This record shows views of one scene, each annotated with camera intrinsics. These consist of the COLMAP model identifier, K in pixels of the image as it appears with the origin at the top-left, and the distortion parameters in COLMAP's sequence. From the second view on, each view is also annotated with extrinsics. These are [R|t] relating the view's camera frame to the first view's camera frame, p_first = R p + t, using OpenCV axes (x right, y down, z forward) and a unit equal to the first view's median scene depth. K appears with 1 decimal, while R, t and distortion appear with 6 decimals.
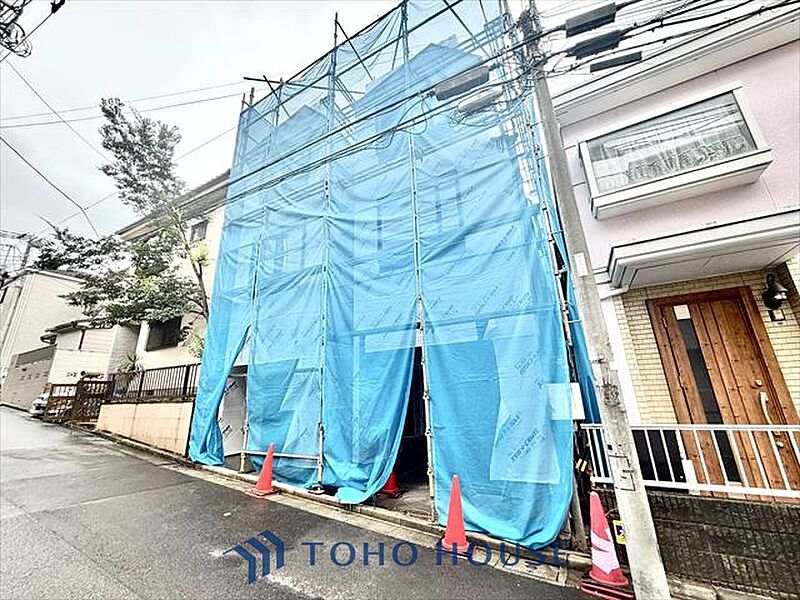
lens RADIAL K [[318.0, 0, 400.0], [0, 318.0, 300.0], [0, 0, 1]] dist [-0.000012, -0.000197]
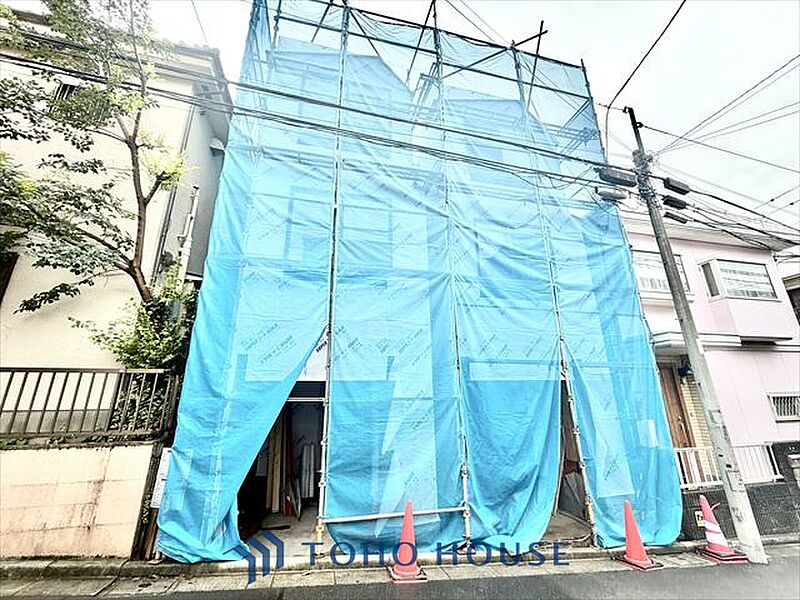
lens RADIAL K [[318.0, 0, 400.0], [0, 318.0, 300.0], [0, 0, 1]] dist [-0.000012, -0.000197]
pose [[0.740704, 0.218228, 0.635401, -0.937761], [-0.206610, 0.973932, -0.093646, 0.071890], [-0.639273, -0.061917, 0.766483, 0.458774]]
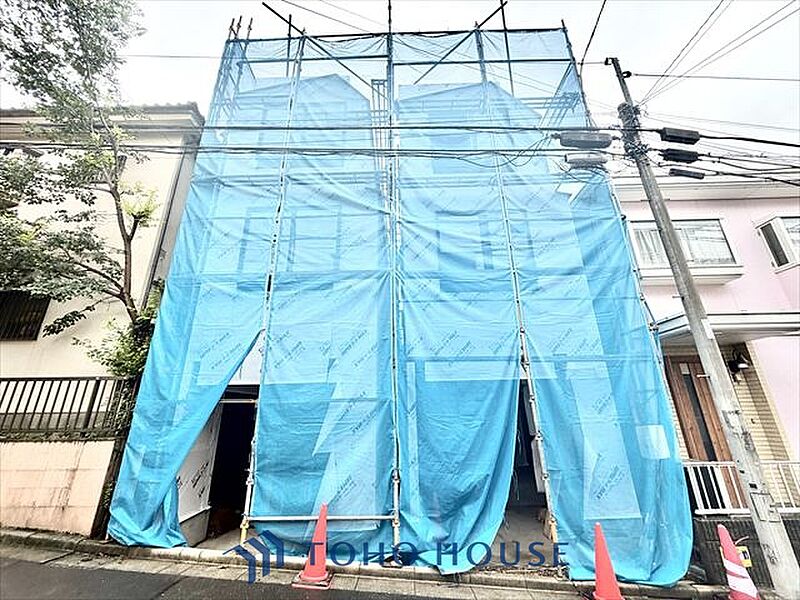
lens RADIAL K [[318.0, 0, 400.0], [0, 318.0, 300.0], [0, 0, 1]] dist [-0.000012, -0.000197]
pose [[0.883500, 0.170296, 0.436380, -0.612452], [-0.146340, 0.985292, -0.088225, 0.036771], [-0.444986, 0.014086, 0.895427, 0.263104]]
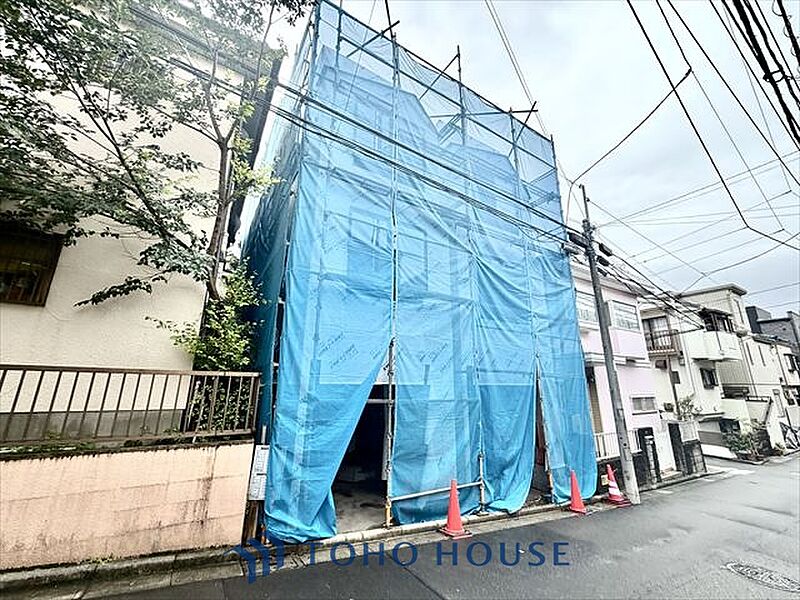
lens RADIAL K [[318.0, 0, 400.0], [0, 318.0, 300.0], [0, 0, 1]] dist [-0.000012, -0.000197]
pose [[0.496264, 0.263000, 0.827377, -1.348593], [-0.274266, 0.951699, -0.138013, 0.111109], [-0.823711, -0.158430, 0.544426, 0.665145]]
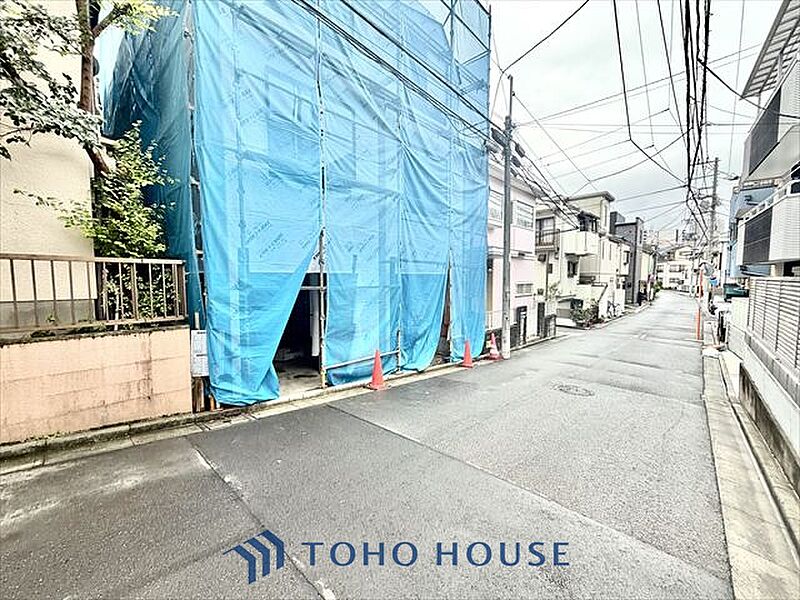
lens RADIAL K [[318.0, 0, 400.0], [0, 318.0, 300.0], [0, 0, 1]] dist [-0.000012, -0.000197]
pose [[0.254599, -0.031116, 0.966546, -1.414243], [-0.285143, 0.952630, 0.105778, 0.133463], [-0.924053, -0.302534, 0.233666, 0.678590]]
